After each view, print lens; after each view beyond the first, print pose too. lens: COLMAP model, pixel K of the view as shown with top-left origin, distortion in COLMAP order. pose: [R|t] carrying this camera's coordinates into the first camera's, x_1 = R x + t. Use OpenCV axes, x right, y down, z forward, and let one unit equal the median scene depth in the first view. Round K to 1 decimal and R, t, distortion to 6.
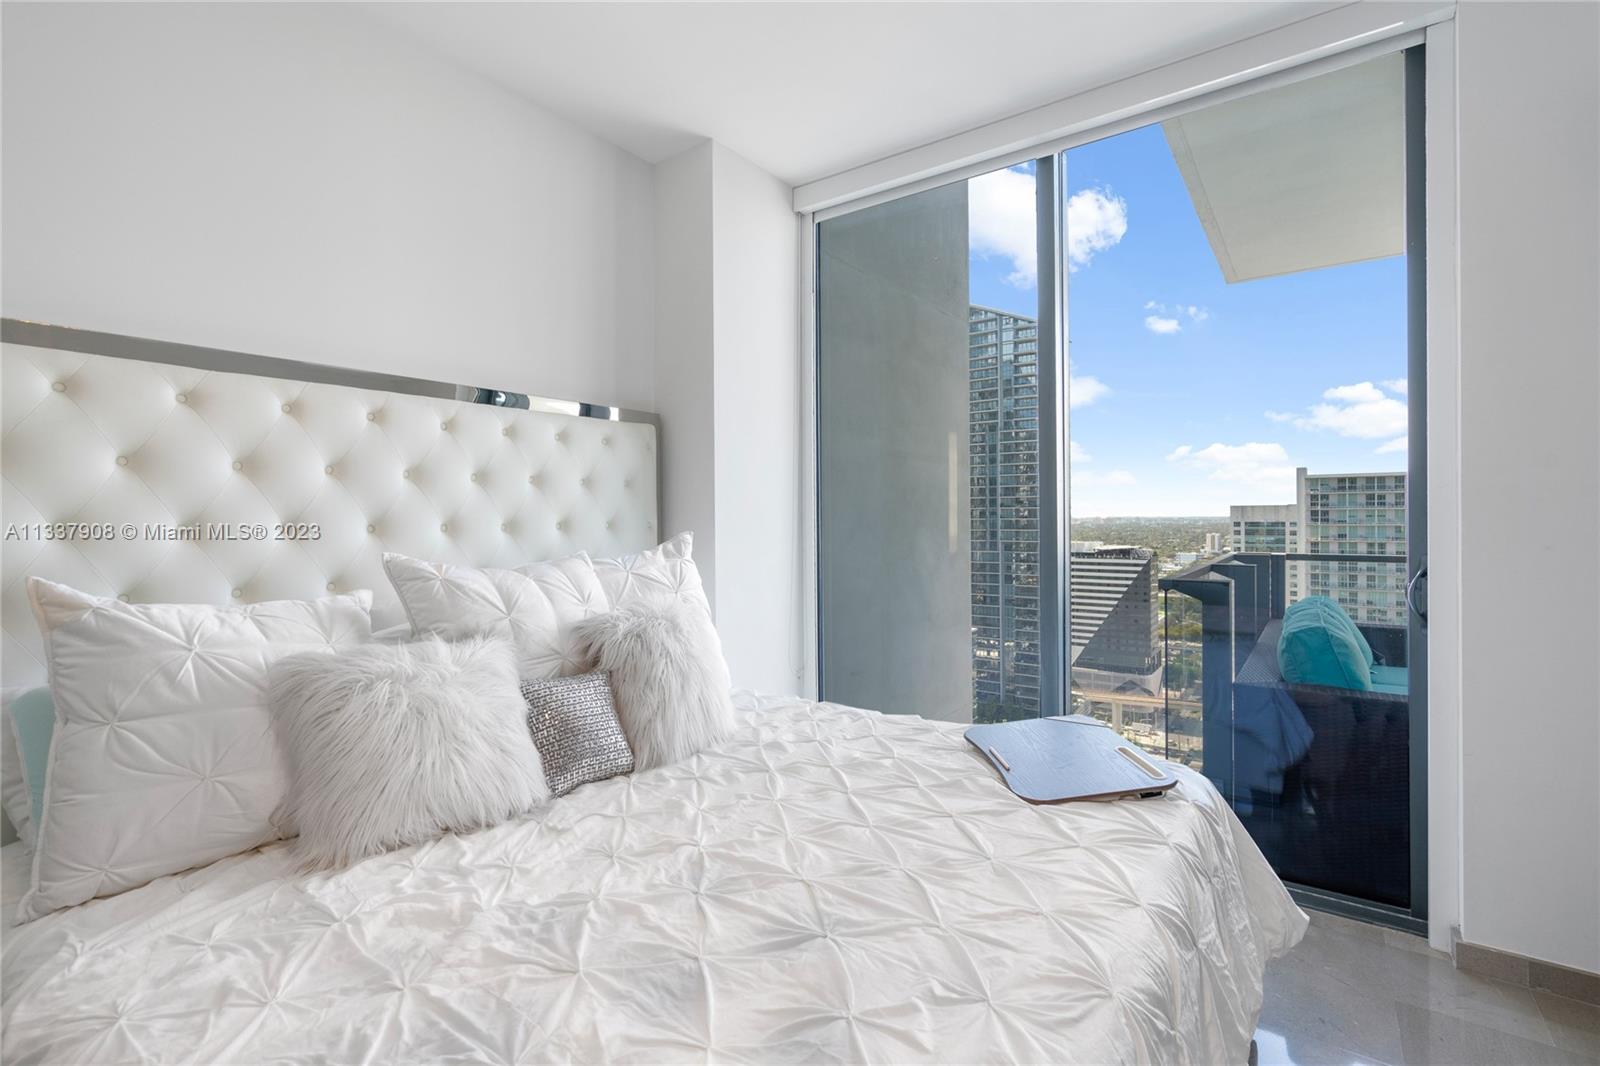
lens RADIAL K [[726.0, 0, 800.5], [0, 726.0, 519.2], [0, 0, 1]] dist [-0.006752, 0.004328]
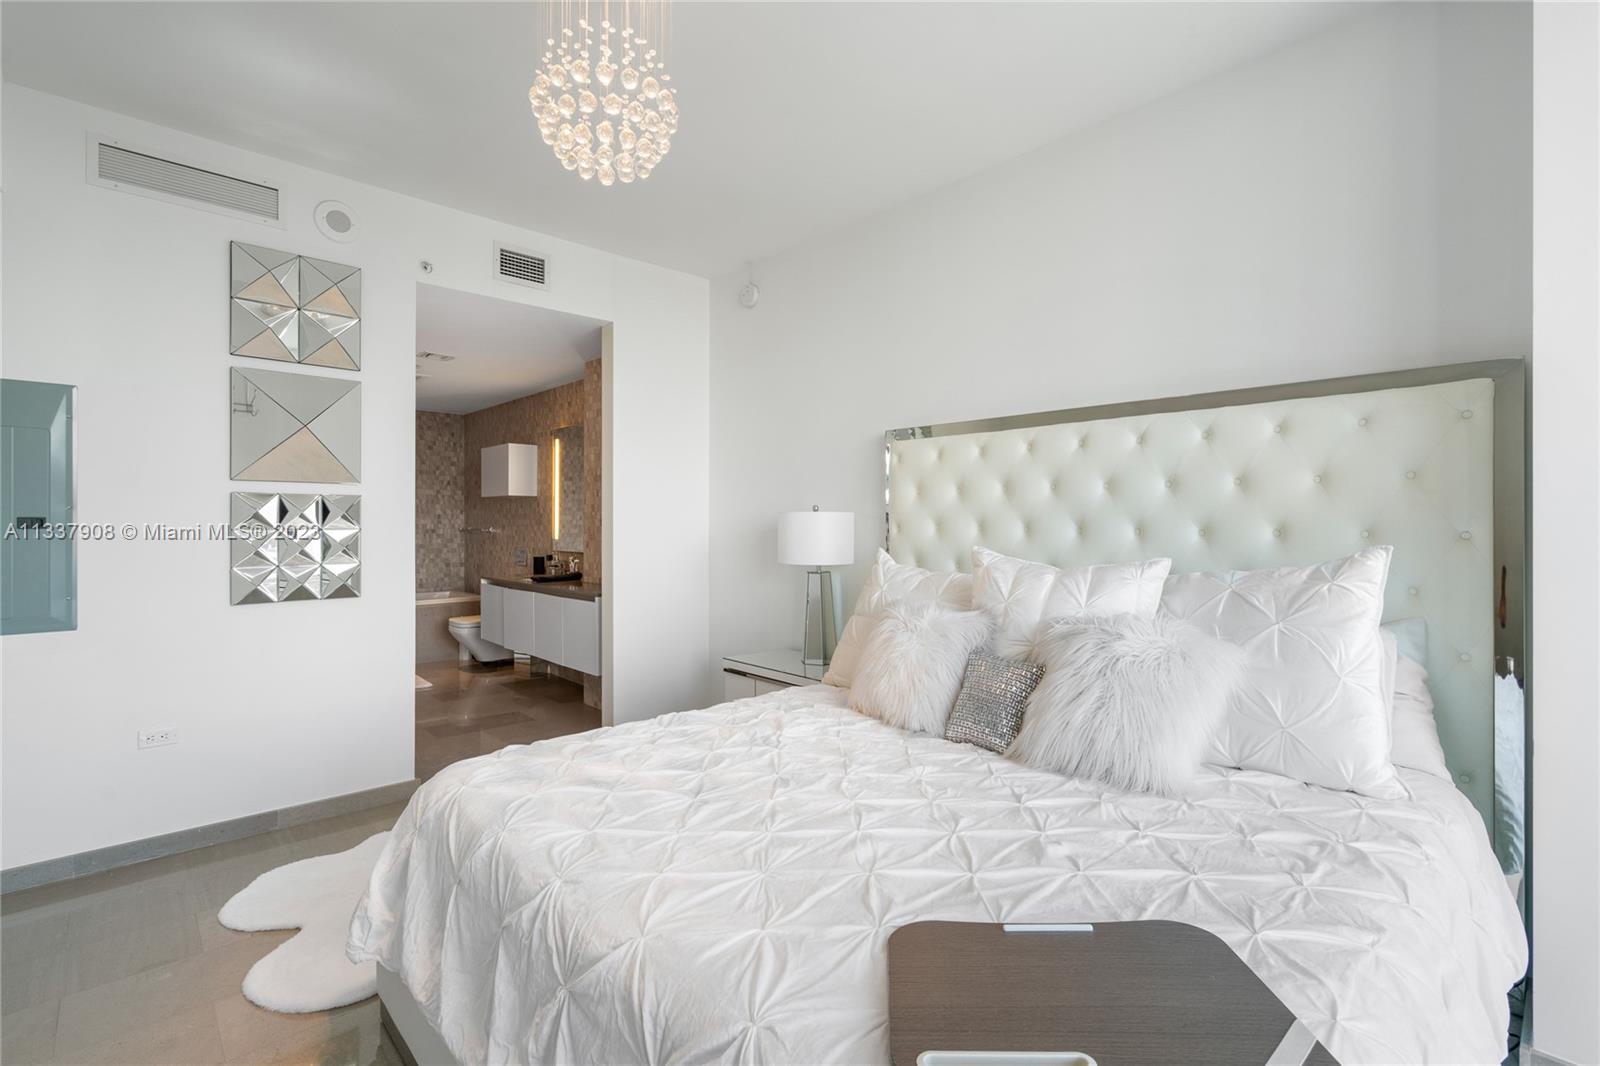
lens RADIAL K [[726.0, 0, 801.0], [0, 726.0, 523.0], [0, 0, 1]] dist [-0.006752, 0.004328]
pose [[-0.186260, 0.009603, -0.982453, 0.780865], [-0.000562, 0.999951, 0.009881, -0.013034], [0.982500, 0.002393, -0.186246, 0.775028]]
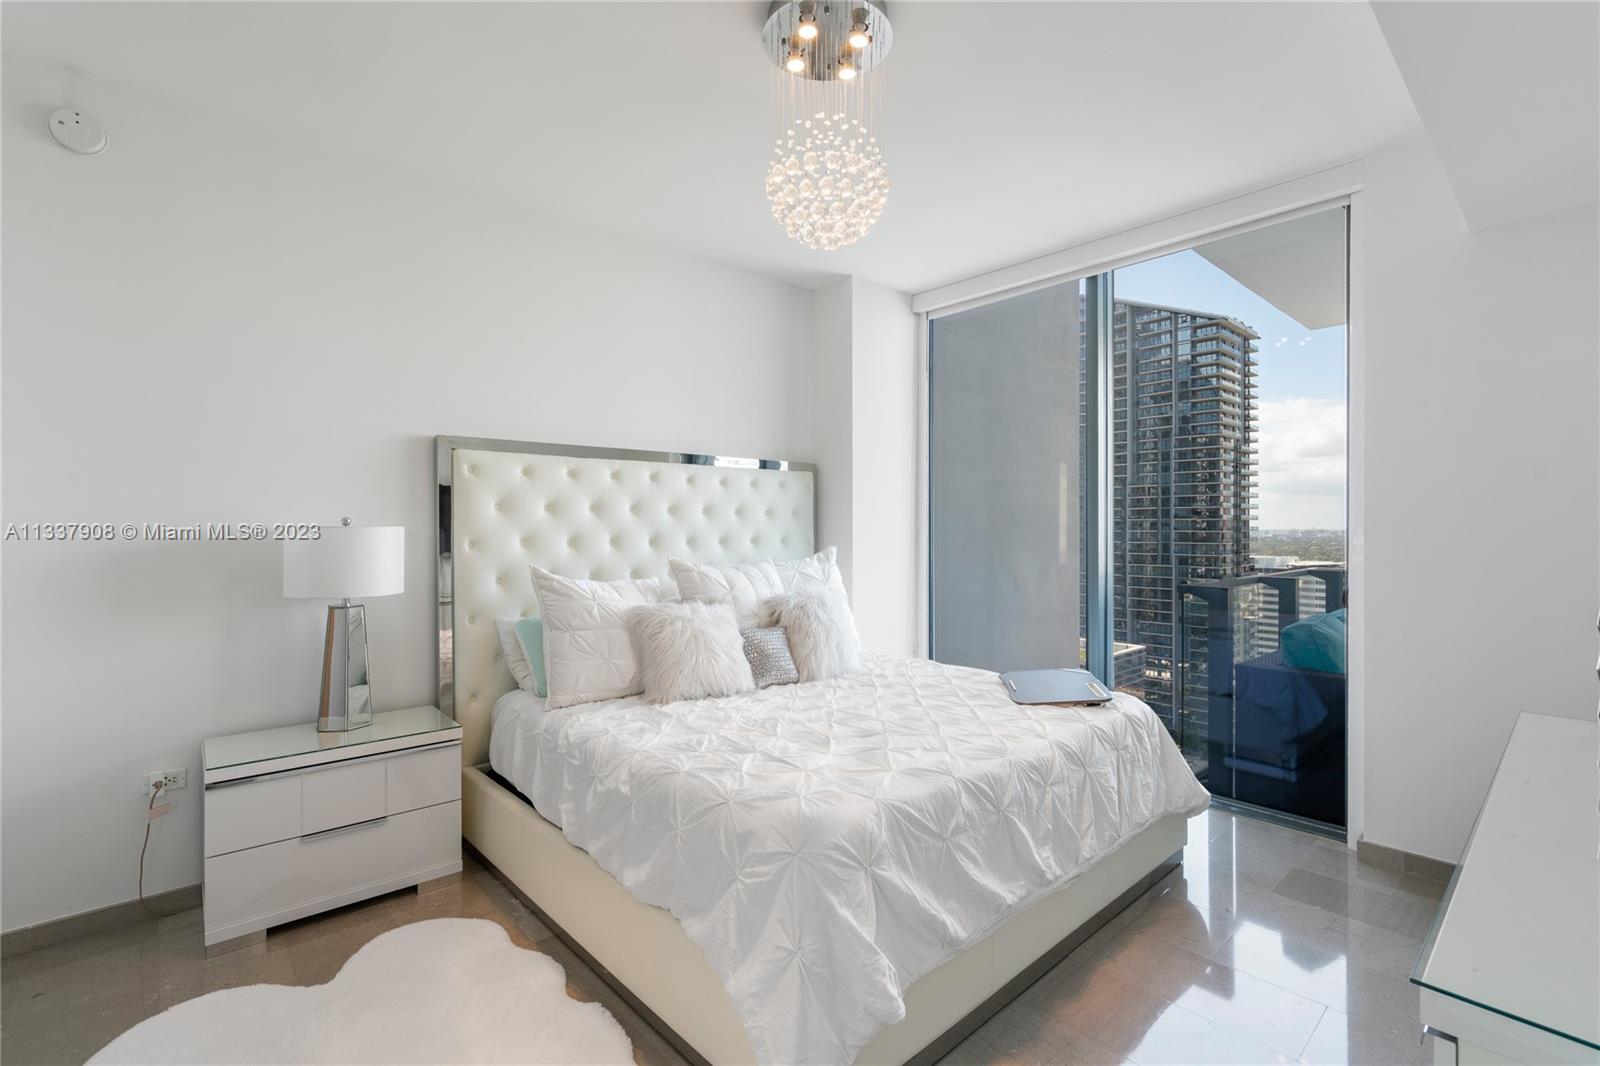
lens RADIAL K [[726.0, 0, 800.6], [0, 726.0, 529.8], [0, 0, 1]] dist [-0.006752, 0.004328]
pose [[0.976980, 0.008018, -0.213179, 0.129385], [-0.007596, 0.999967, 0.002795, -0.025454], [0.213195, -0.001111, 0.977009, -0.631805]]
